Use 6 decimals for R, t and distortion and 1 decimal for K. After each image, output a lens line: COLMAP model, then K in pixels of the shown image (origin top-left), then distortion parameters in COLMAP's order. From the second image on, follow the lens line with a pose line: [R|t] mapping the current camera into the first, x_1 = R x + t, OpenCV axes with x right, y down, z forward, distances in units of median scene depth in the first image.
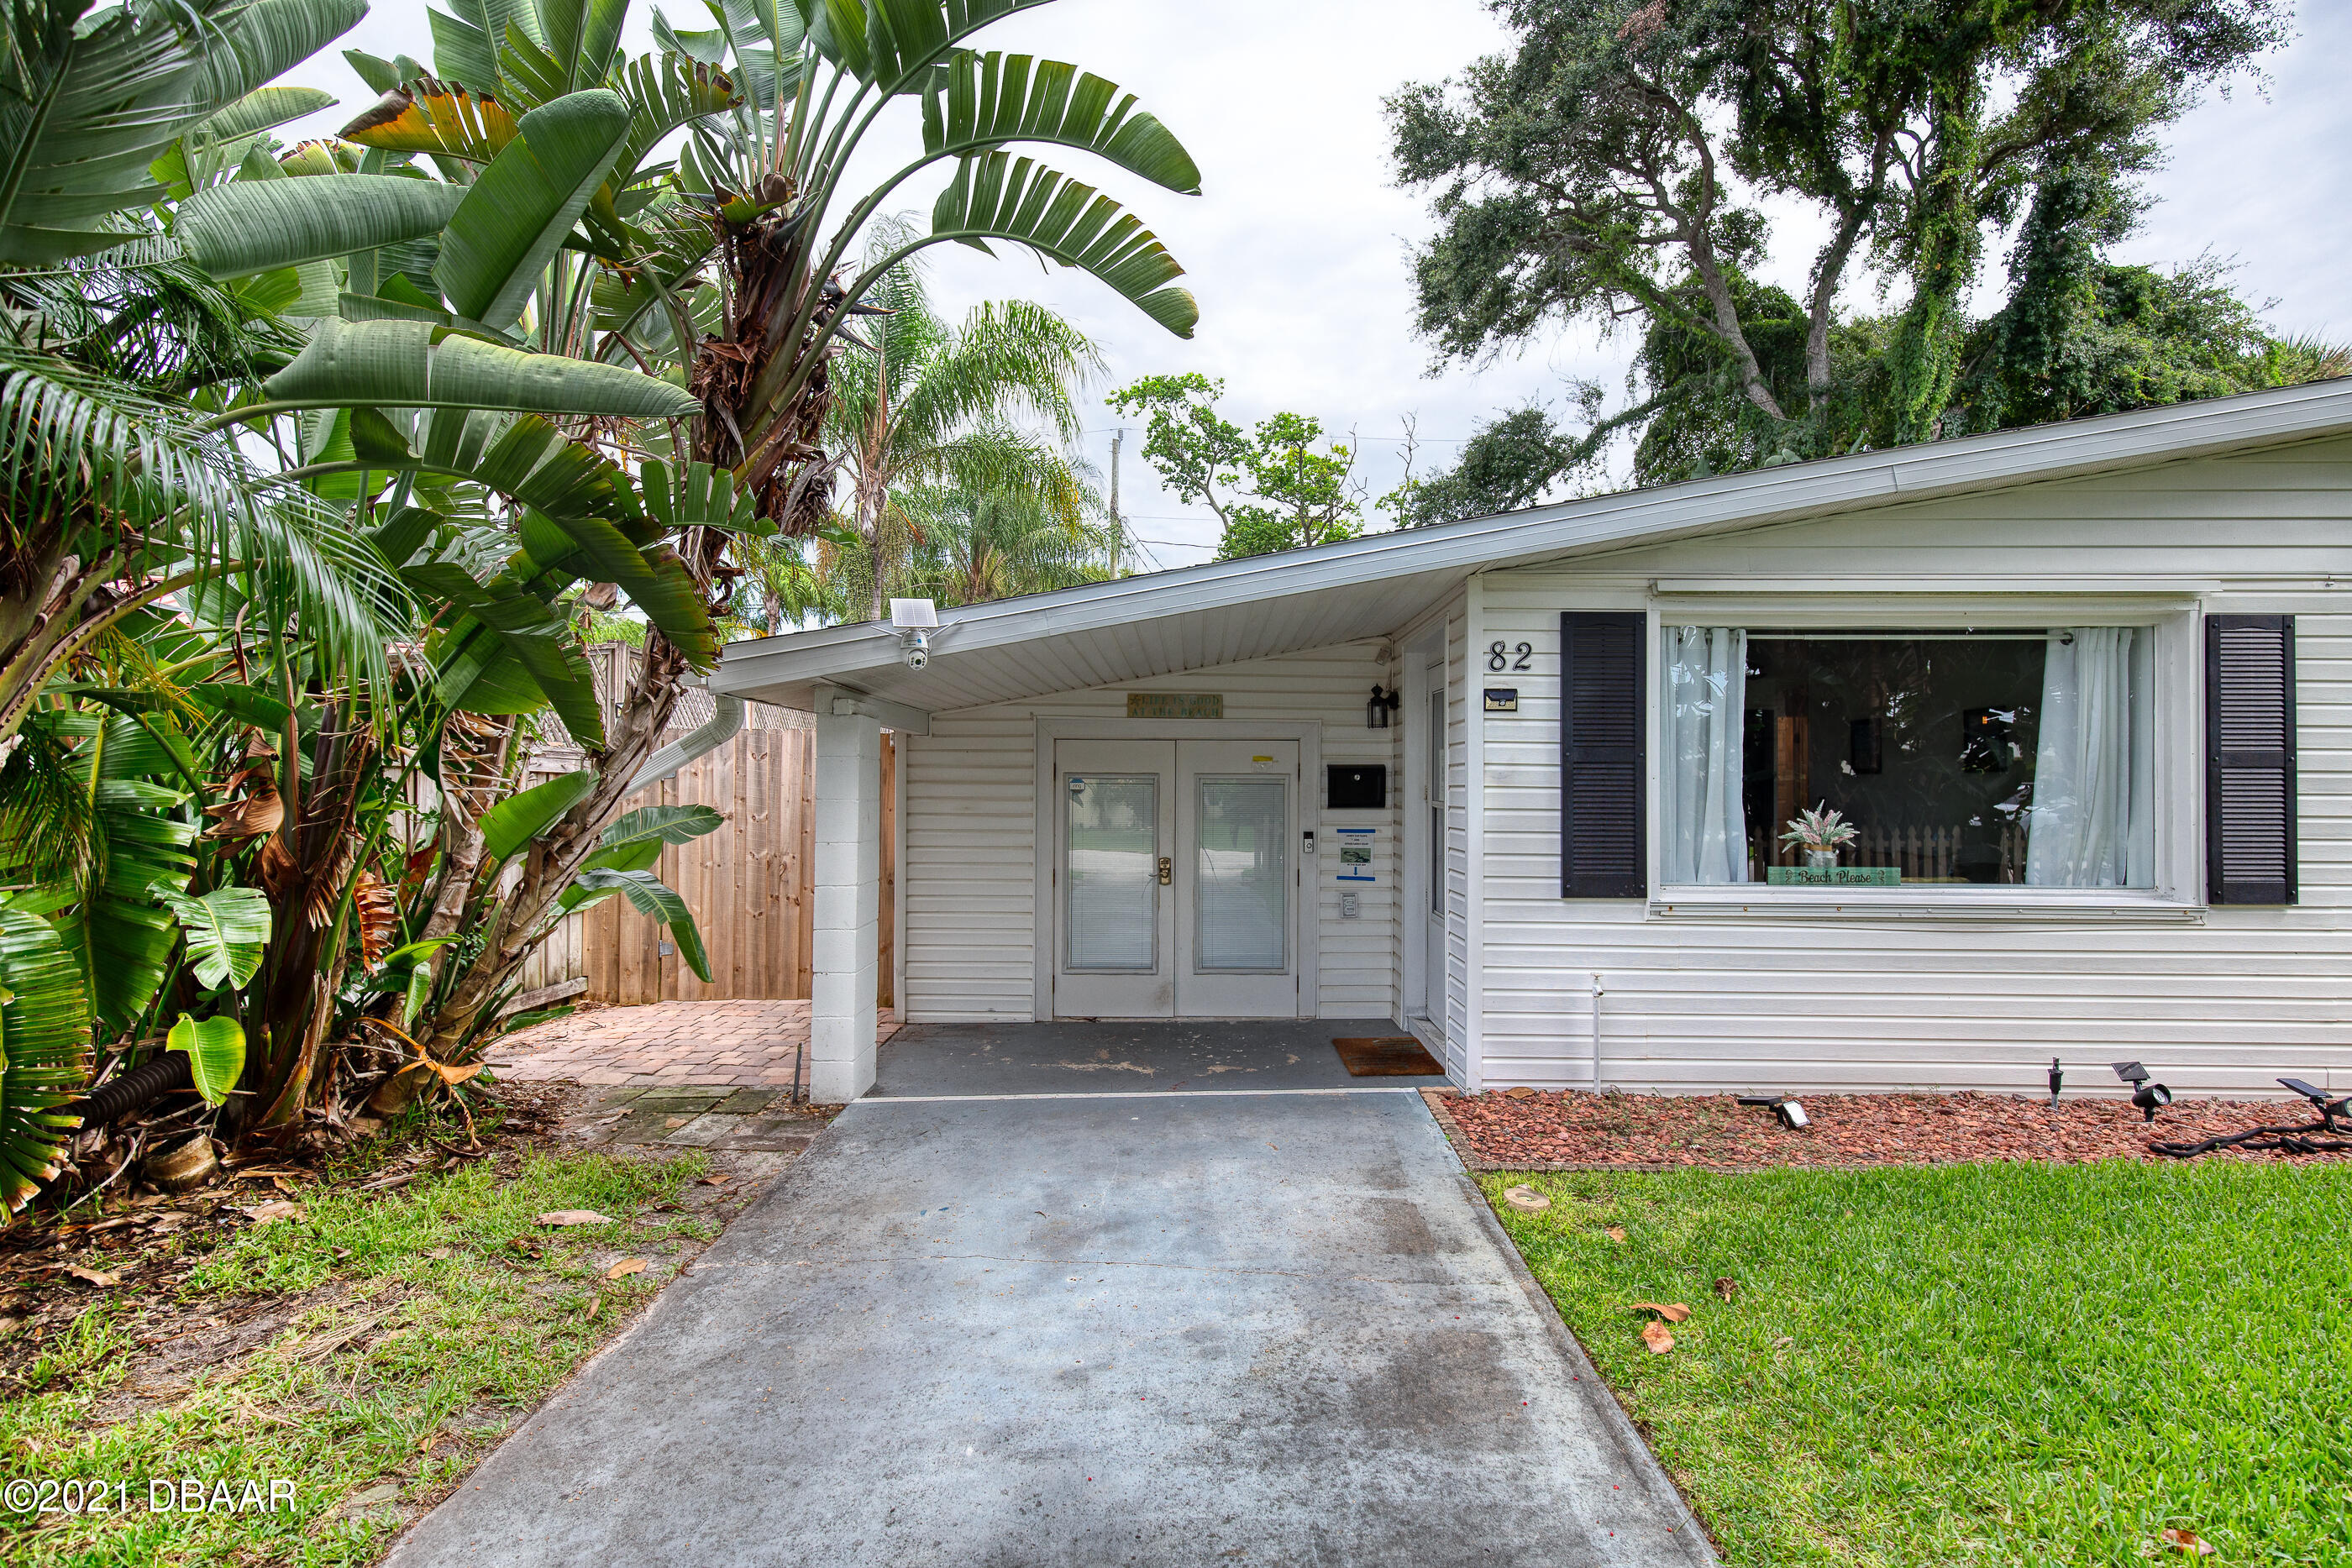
lens RADIAL K [[1057.4, 0, 1181.5], [0, 1057.4, 766.3], [0, 0, 1]] dist [0.025146, -0.007503]
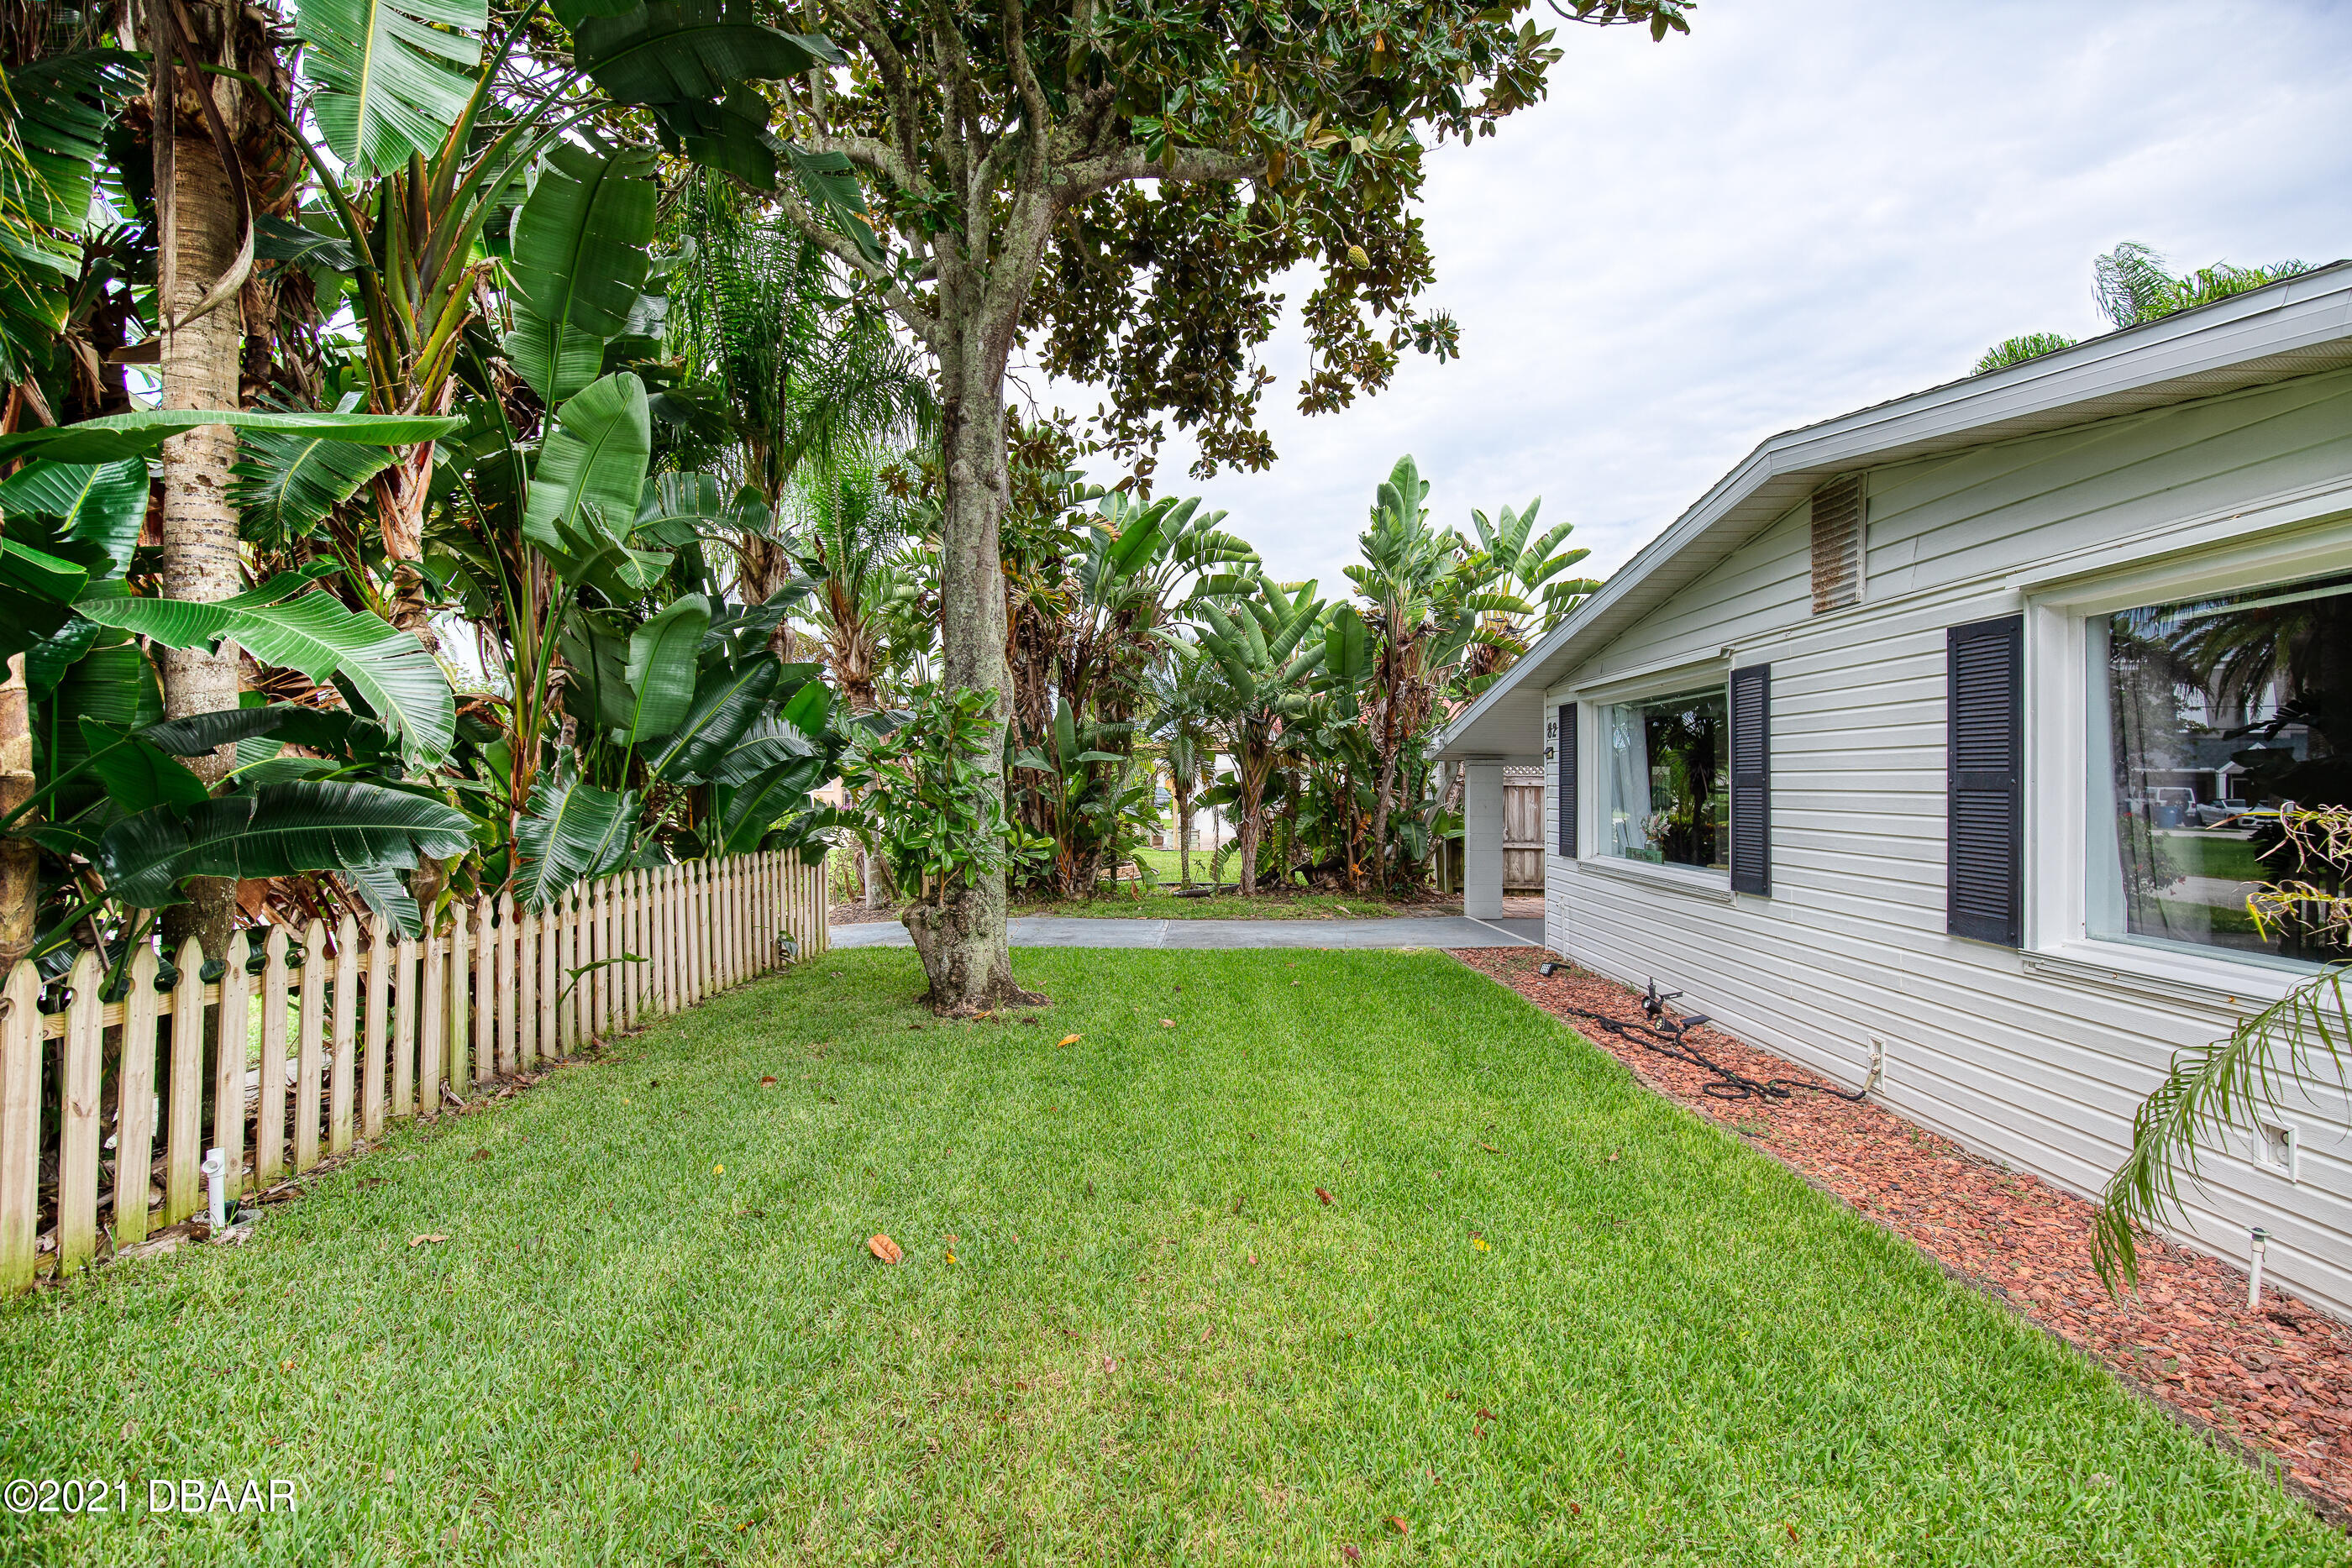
lens RADIAL K [[1031.1, 0, 1186.2], [0, 1031.1, 778.7], [0, 0, 1]] dist [0.006904, -0.000817]
pose [[-0.000347, -0.009703, -0.999953, 0.636012], [0.010439, 0.999898, -0.009706, -0.001123], [0.999945, -0.010442, -0.000245, 0.093054]]
